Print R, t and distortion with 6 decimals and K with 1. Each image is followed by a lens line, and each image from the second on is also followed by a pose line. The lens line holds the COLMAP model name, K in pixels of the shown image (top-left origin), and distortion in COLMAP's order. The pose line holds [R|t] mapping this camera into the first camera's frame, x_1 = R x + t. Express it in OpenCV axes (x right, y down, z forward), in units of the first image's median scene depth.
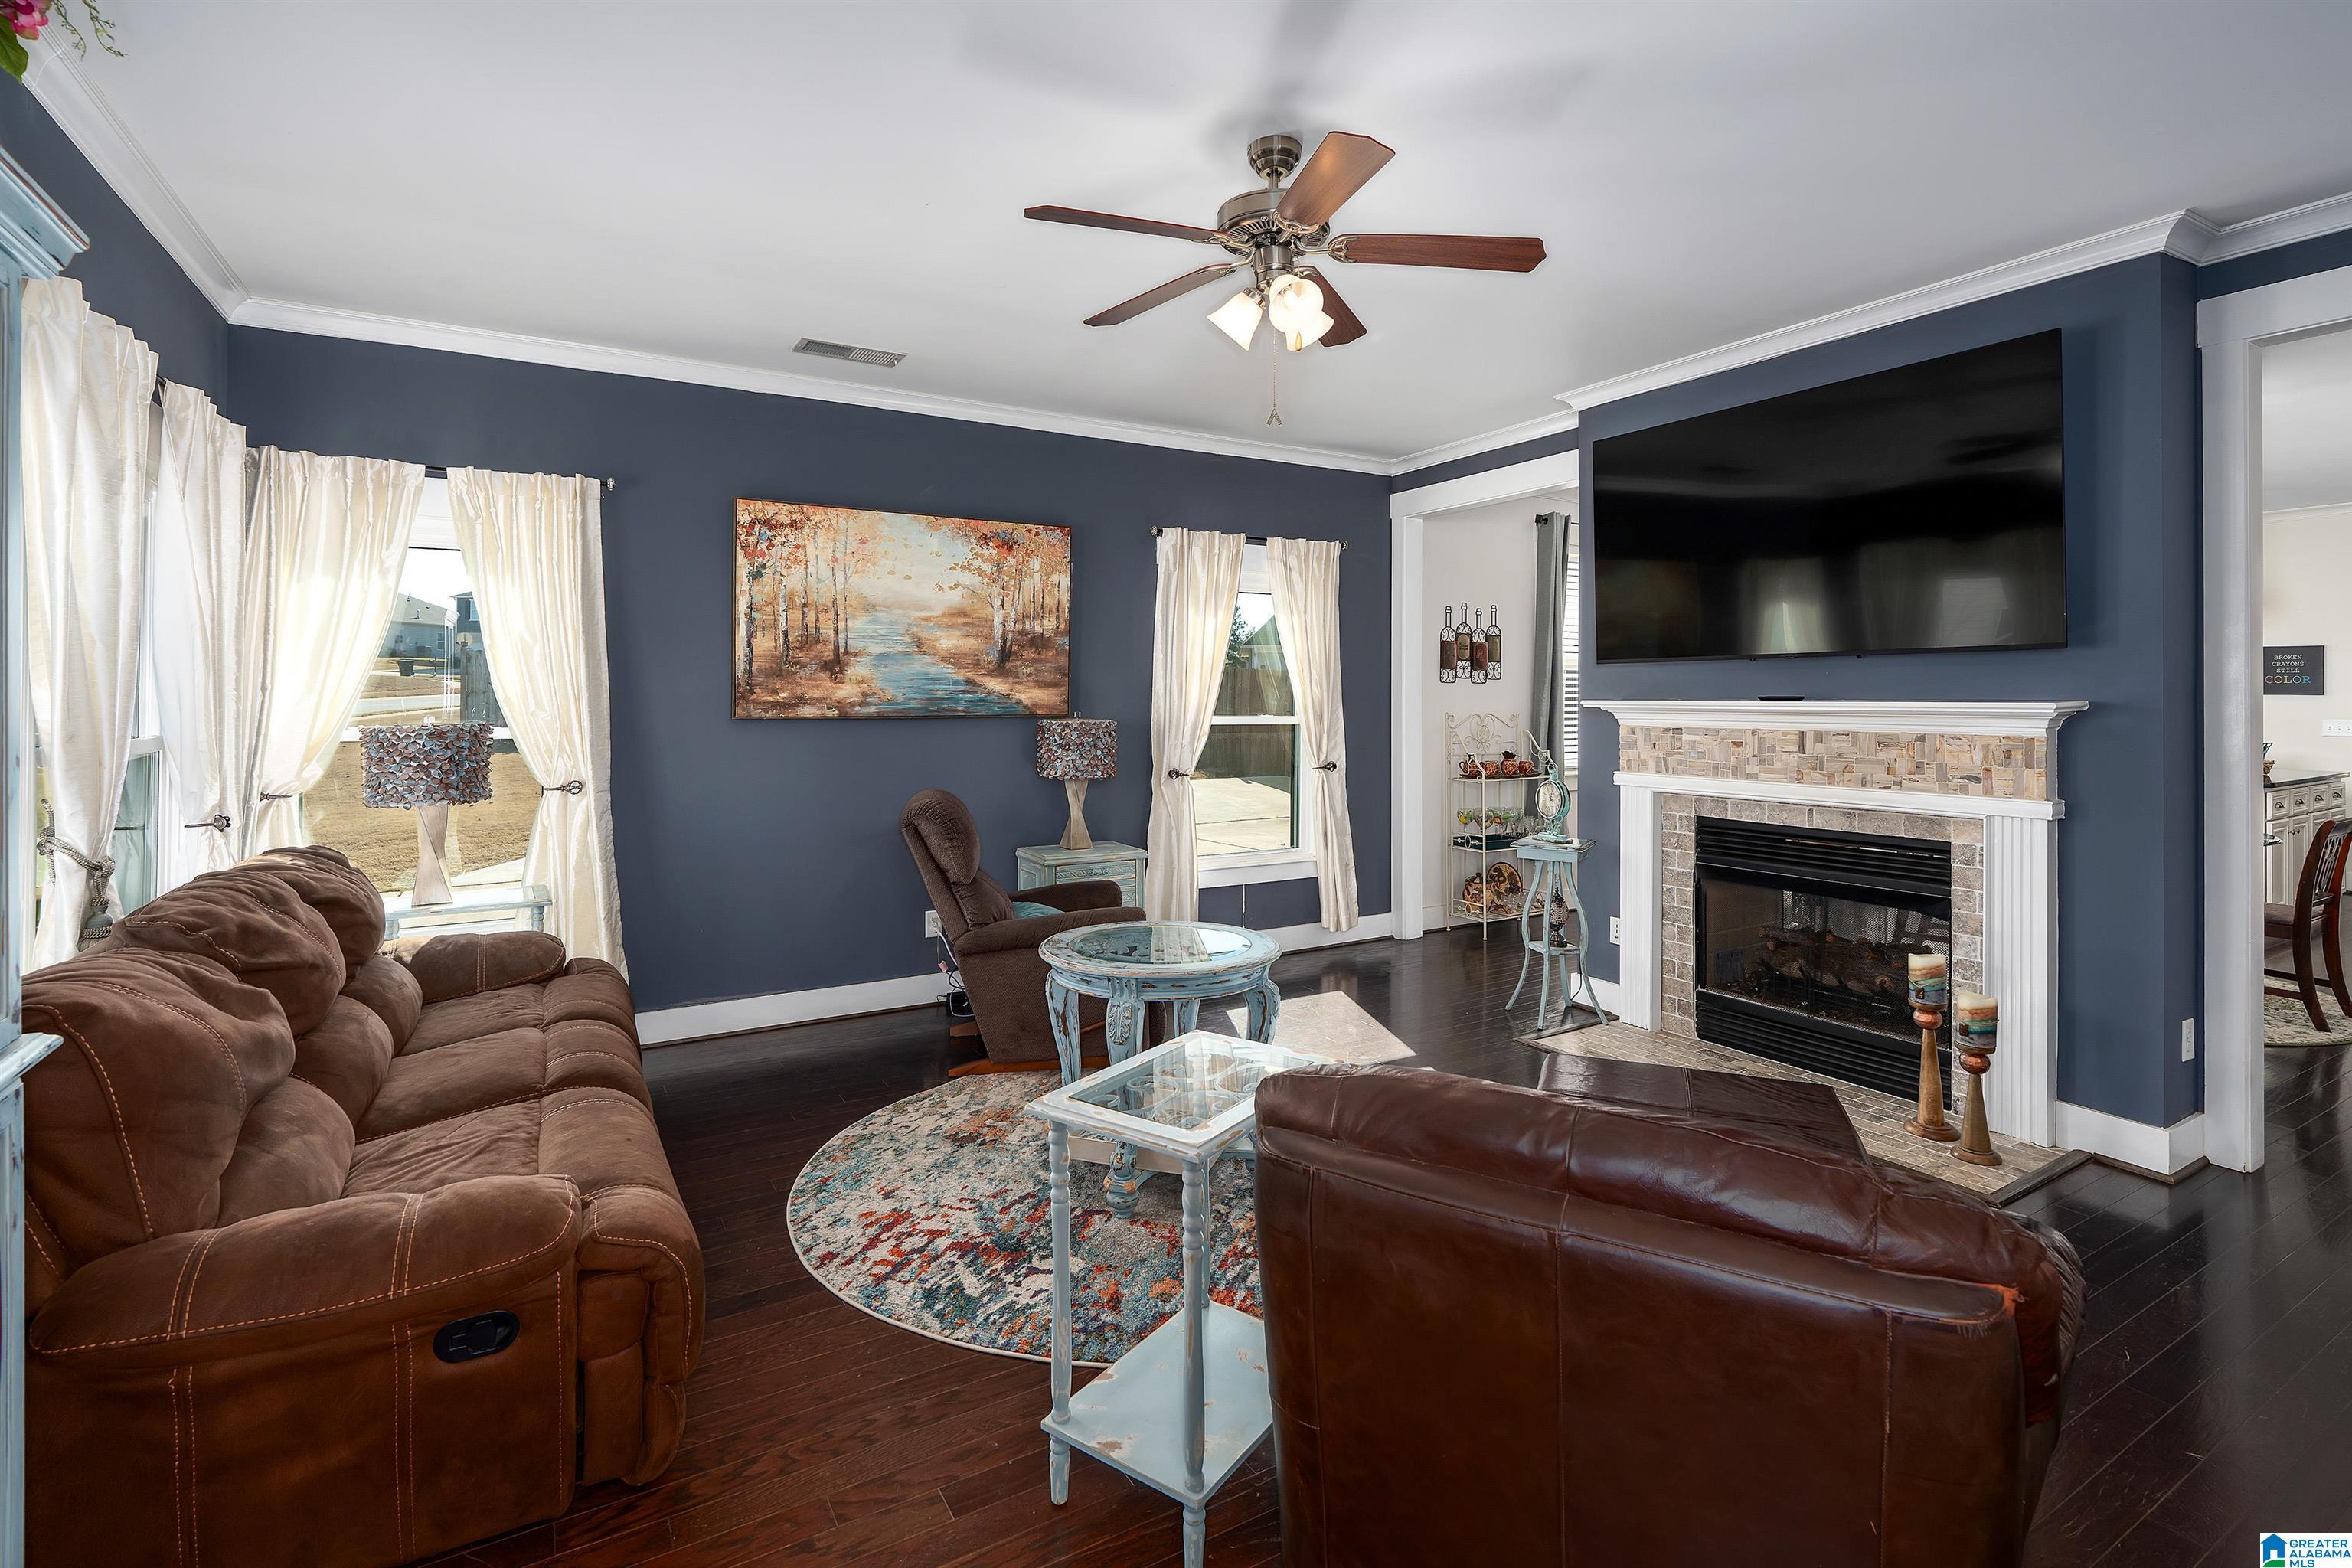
lens RADIAL K [[1086.6, 0, 1174.0], [0, 1086.6, 707.8], [0, 0, 1]] dist [-0.000701, 0.000063]
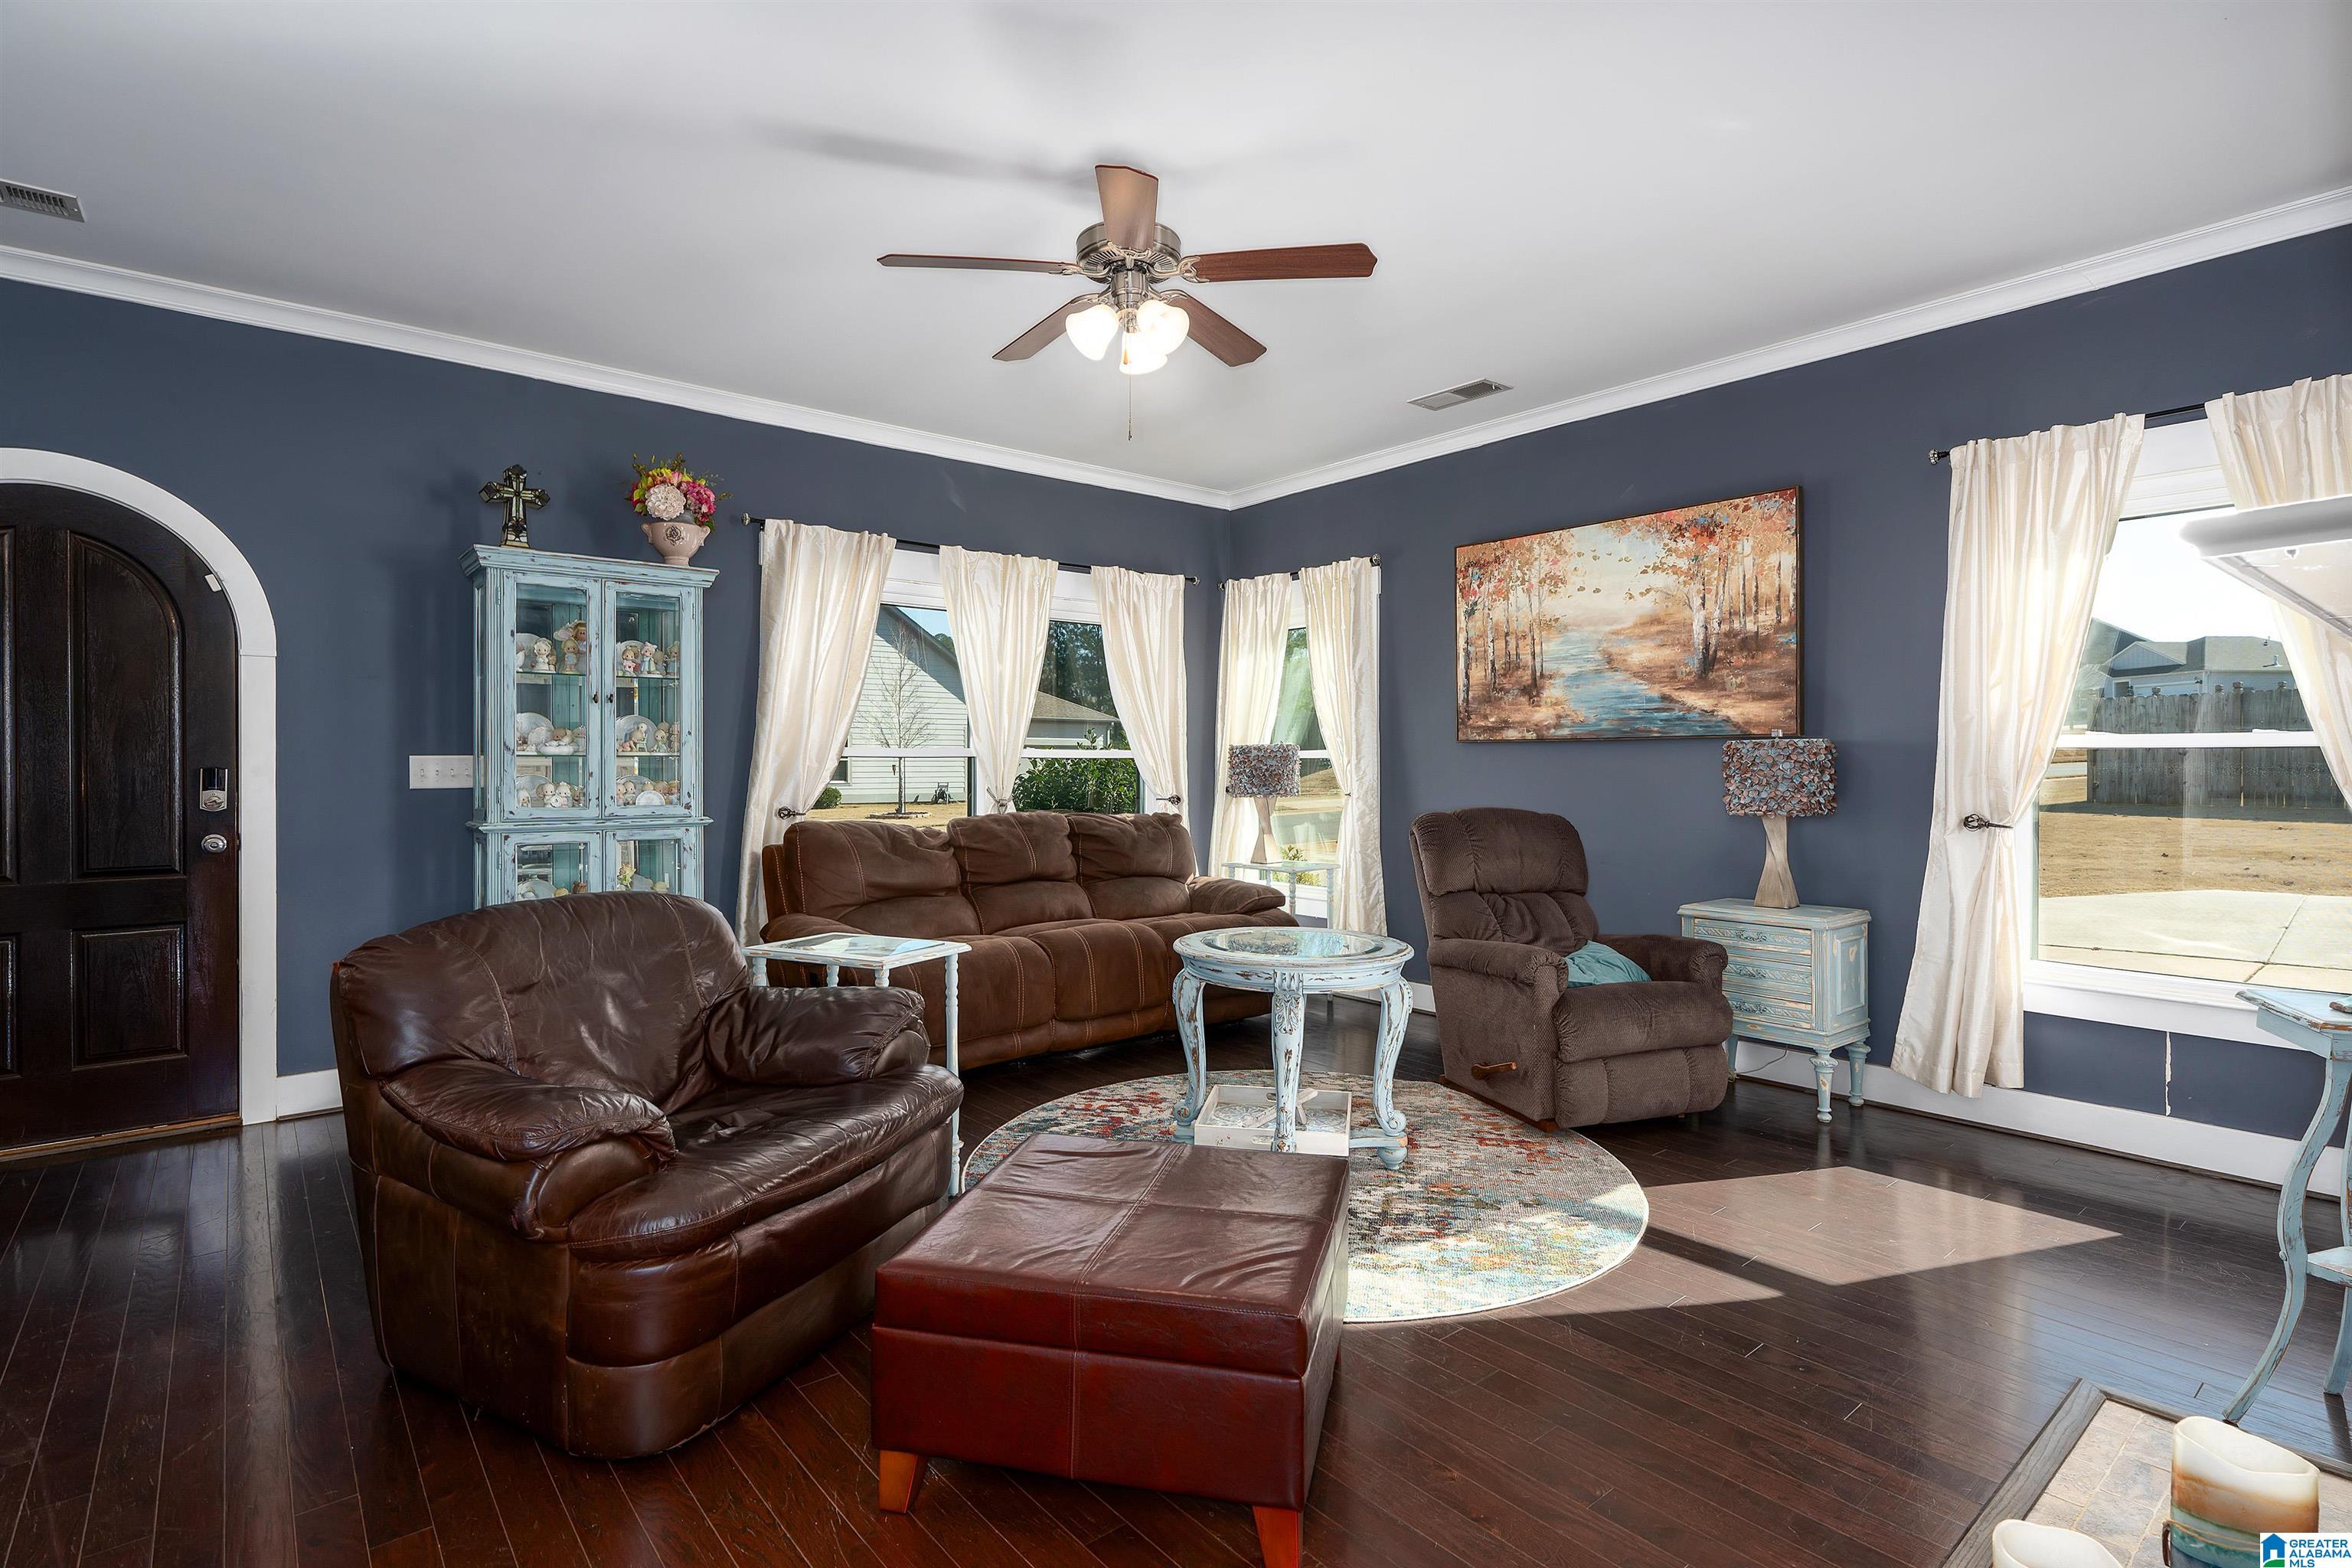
lens RADIAL K [[1144.8, 0, 1176.0], [0, 1144.8, 784.0], [0, 0, 1]] dist [0.001293, 0.000566]
pose [[0.166249, 0.017290, -0.985932, 0.688424], [-0.007237, 0.999841, 0.016314, 0.034723], [0.986057, 0.004423, 0.166347, 0.481825]]
